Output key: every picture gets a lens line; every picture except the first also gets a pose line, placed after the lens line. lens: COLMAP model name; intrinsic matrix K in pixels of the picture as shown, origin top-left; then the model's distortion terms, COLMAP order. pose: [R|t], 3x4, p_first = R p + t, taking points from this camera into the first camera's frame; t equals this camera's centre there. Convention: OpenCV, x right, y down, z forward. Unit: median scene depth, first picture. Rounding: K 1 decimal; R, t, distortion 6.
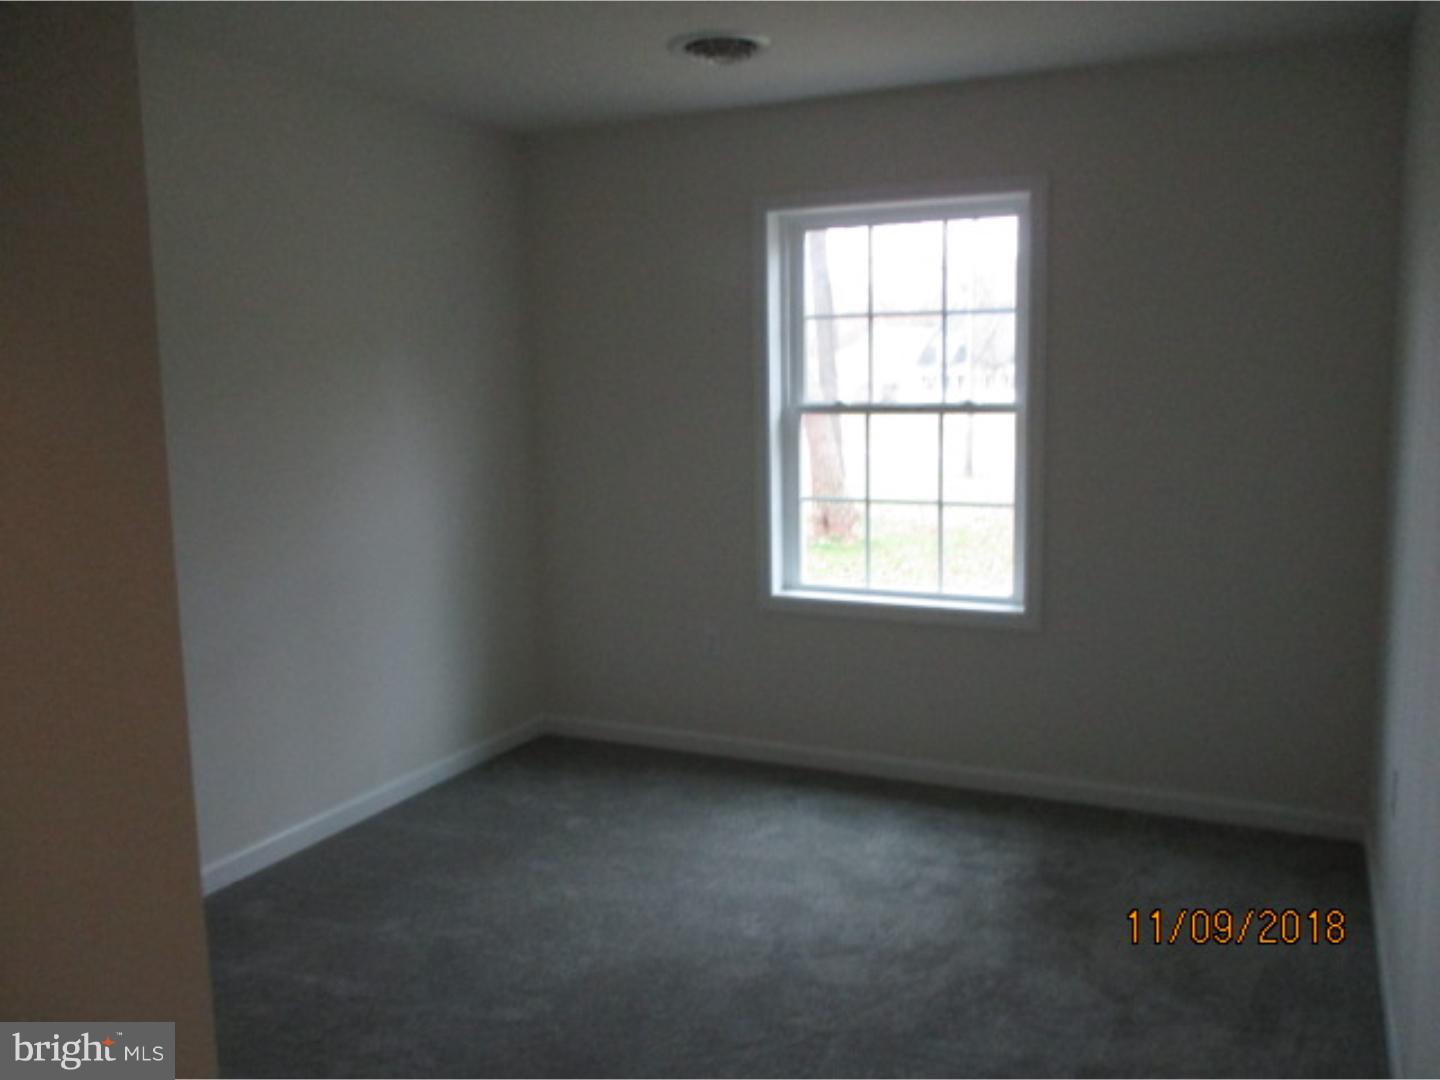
lens RADIAL K [[1029.1, 0, 723.8], [0, 1029.1, 486.8], [0, 0, 1]] dist [0.039870, -0.000725]
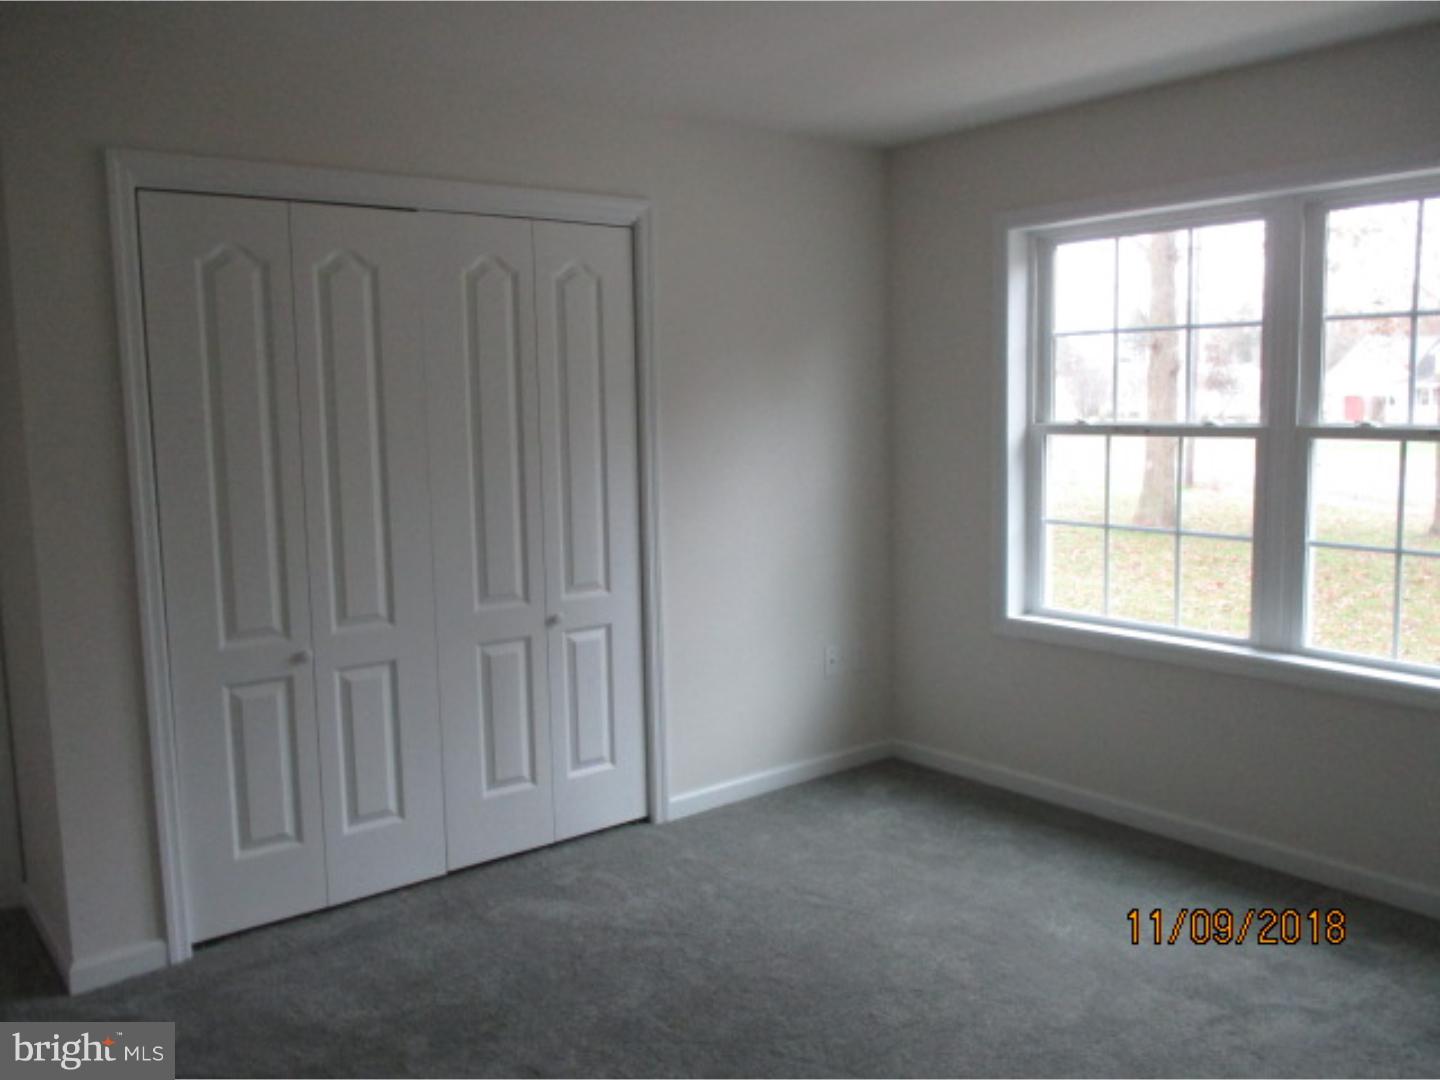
lens RADIAL K [[1244.4, 0, 720.0], [0, 1244.4, 540.0], [0, 0, 1]] dist [-0.009766, 0.002548]
pose [[0.863579, 0.062026, -0.500383, 0.404358], [-0.056142, 0.998062, 0.026824, 0.015136], [0.501077, 0.004928, 0.865388, -0.168171]]
